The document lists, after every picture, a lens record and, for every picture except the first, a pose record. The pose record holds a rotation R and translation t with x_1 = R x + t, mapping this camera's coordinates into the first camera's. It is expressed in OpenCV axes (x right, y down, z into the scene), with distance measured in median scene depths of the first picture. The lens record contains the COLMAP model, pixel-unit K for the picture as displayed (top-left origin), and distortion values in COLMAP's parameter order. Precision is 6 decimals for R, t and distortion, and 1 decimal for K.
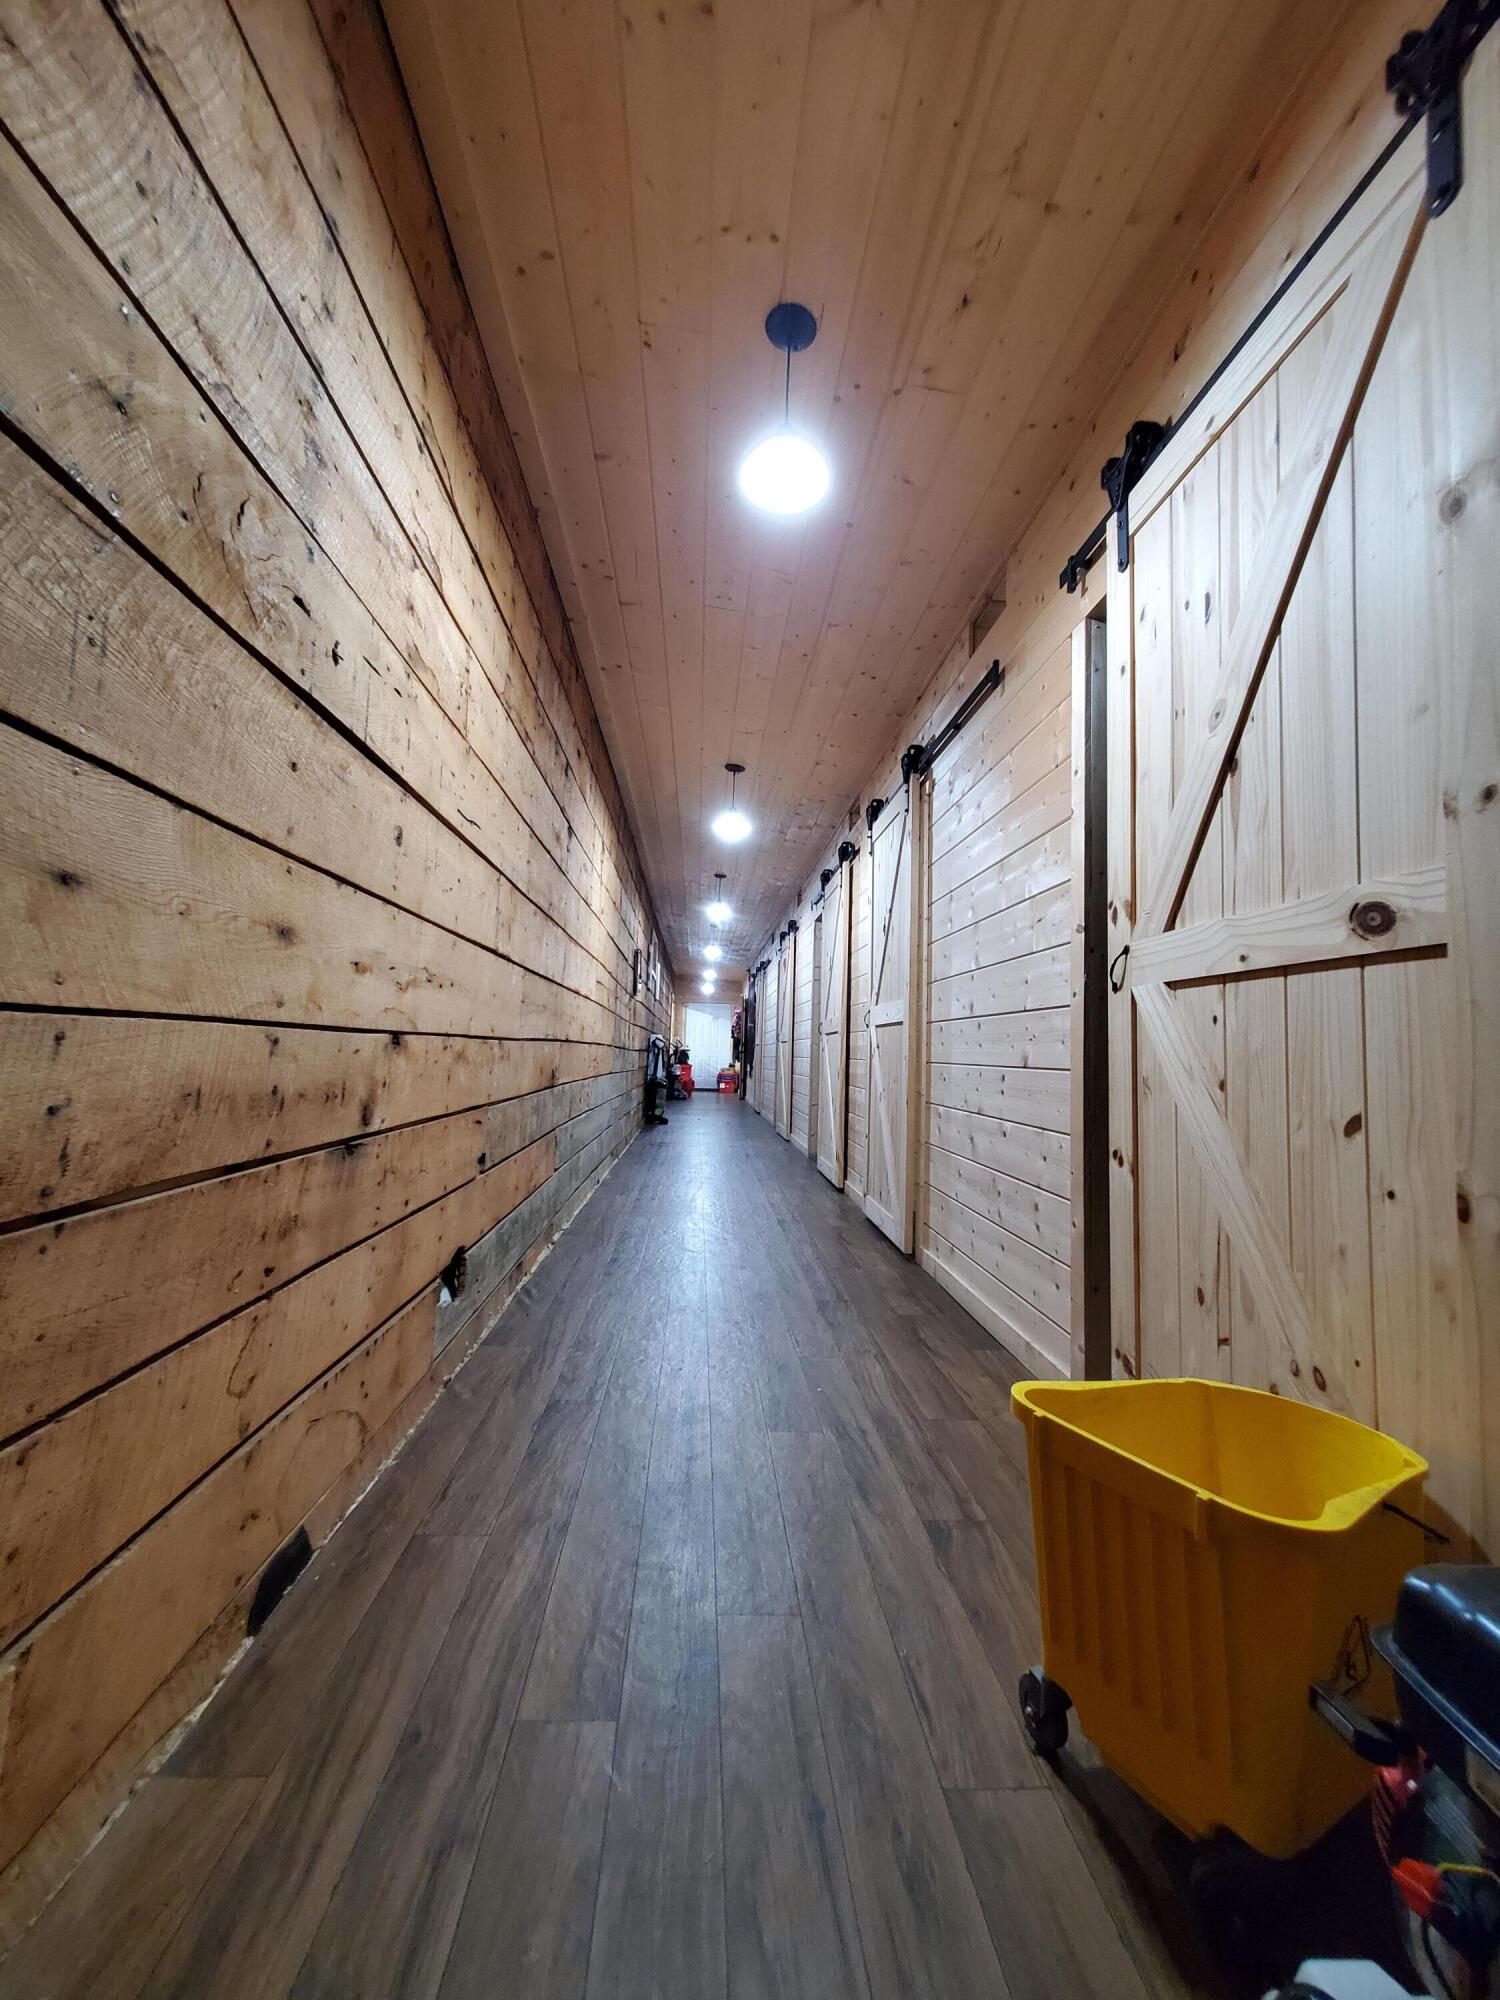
lens RADIAL K [[799.8, 0, 767.0], [0, 799.8, 1000.1], [0, 0, 1]] dist [-0.000500, -0.000188]
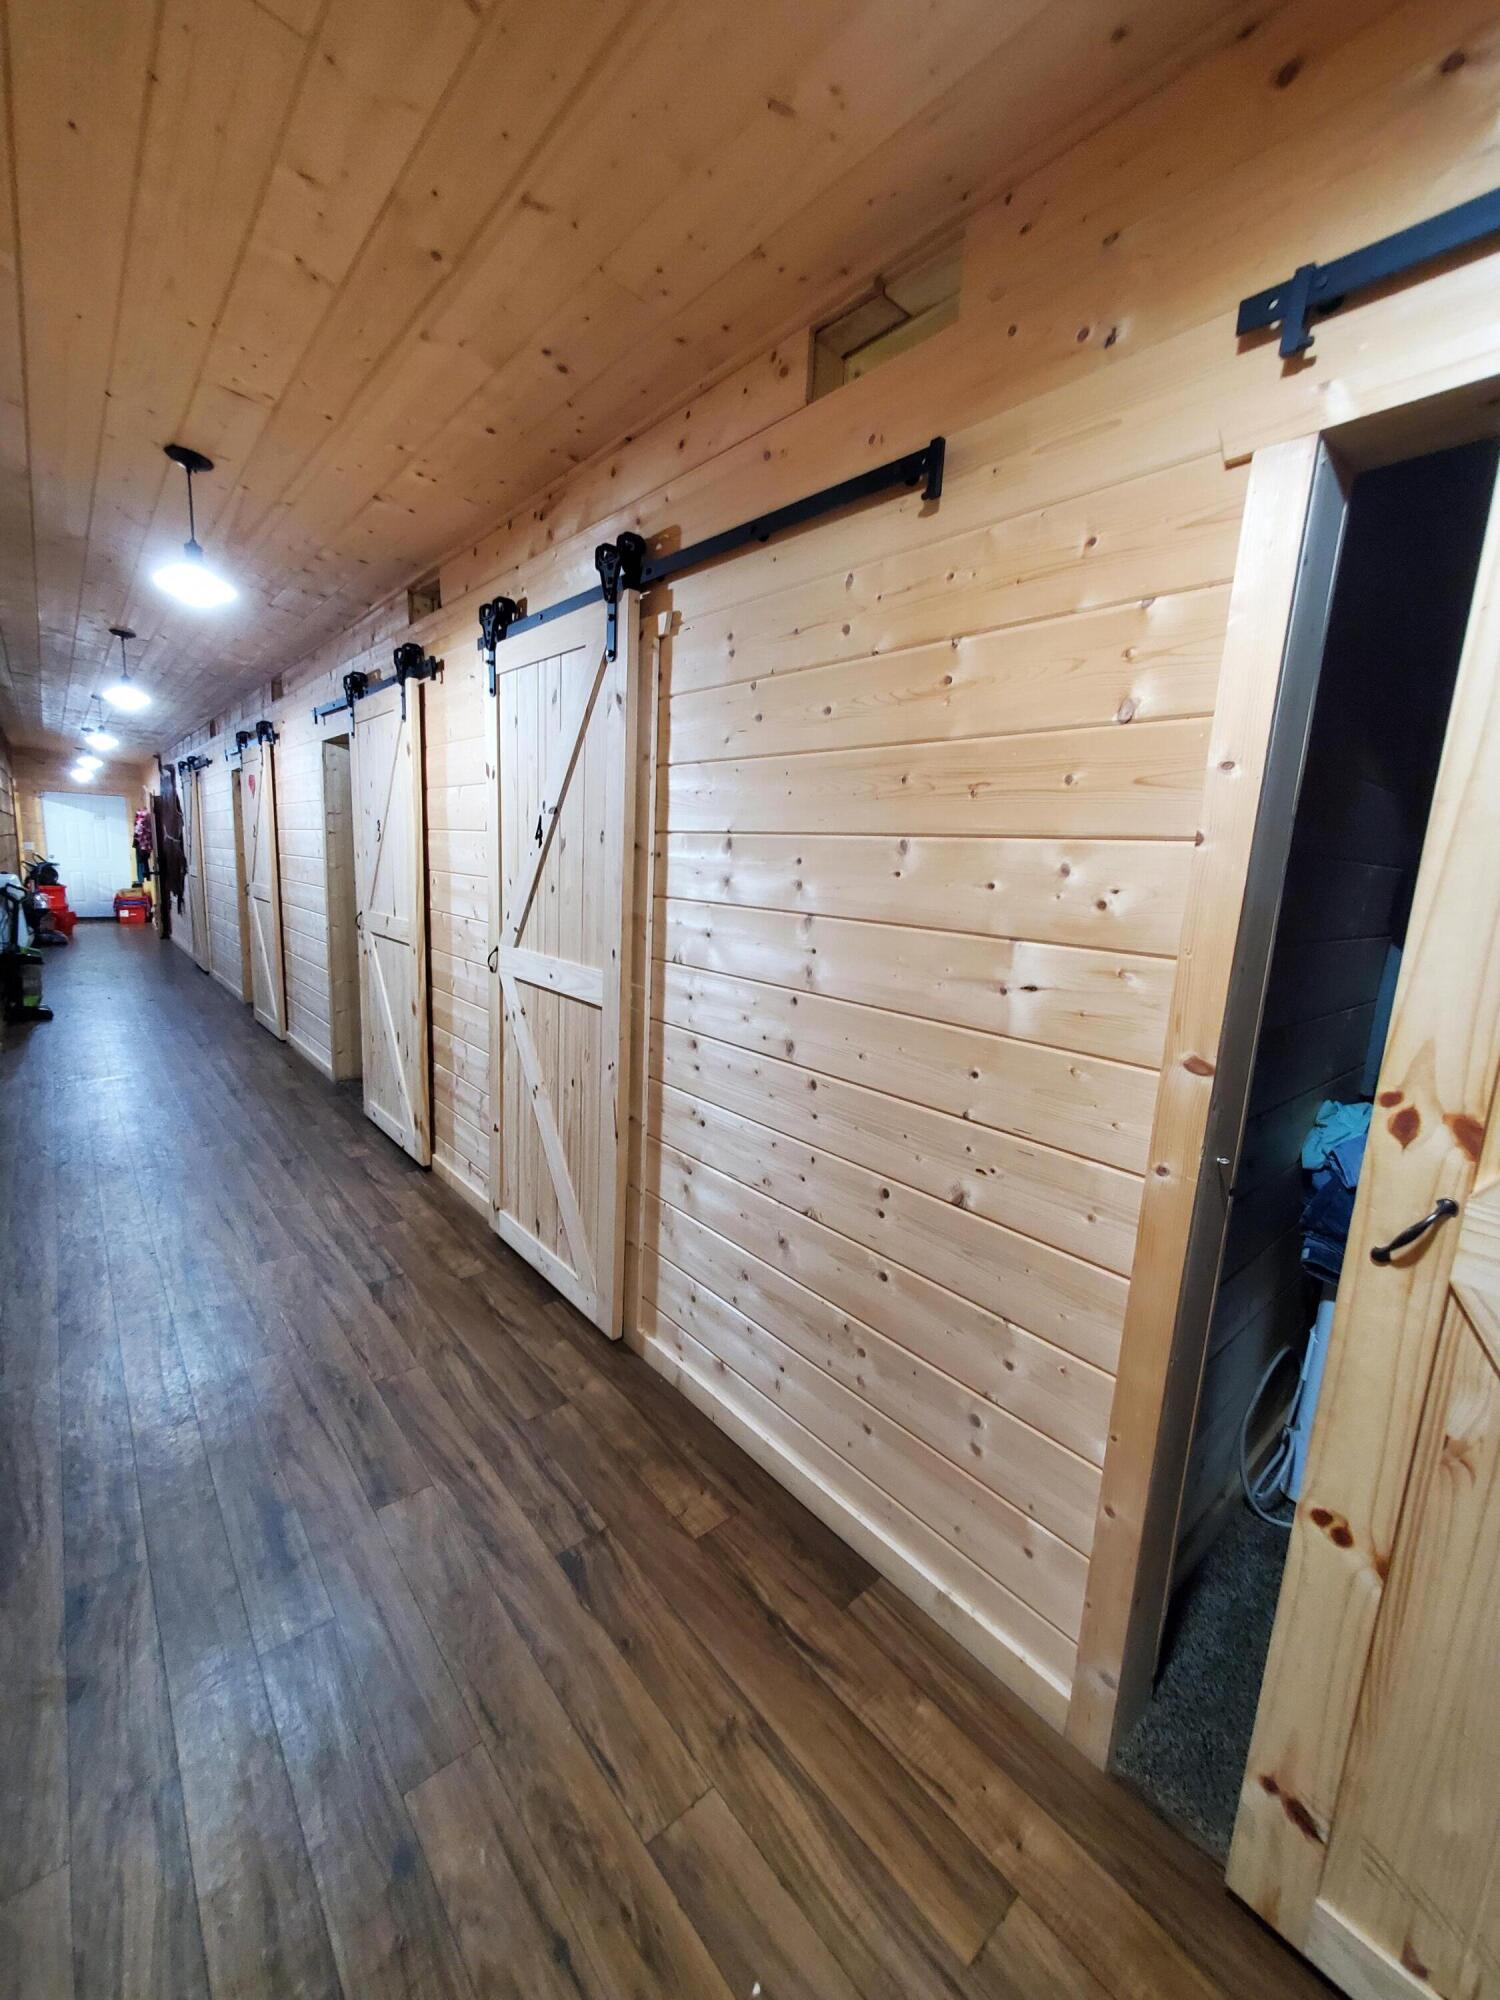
lens RADIAL K [[799.8, 0, 767.0], [0, 799.8, 1000.1], [0, 0, 1]] dist [-0.000500, -0.000188]
pose [[0.805138, -0.087430, 0.586608, -0.079903], [-0.067277, 0.969227, 0.236796, -0.113349], [-0.589259, -0.230119, 0.774480, 0.349633]]
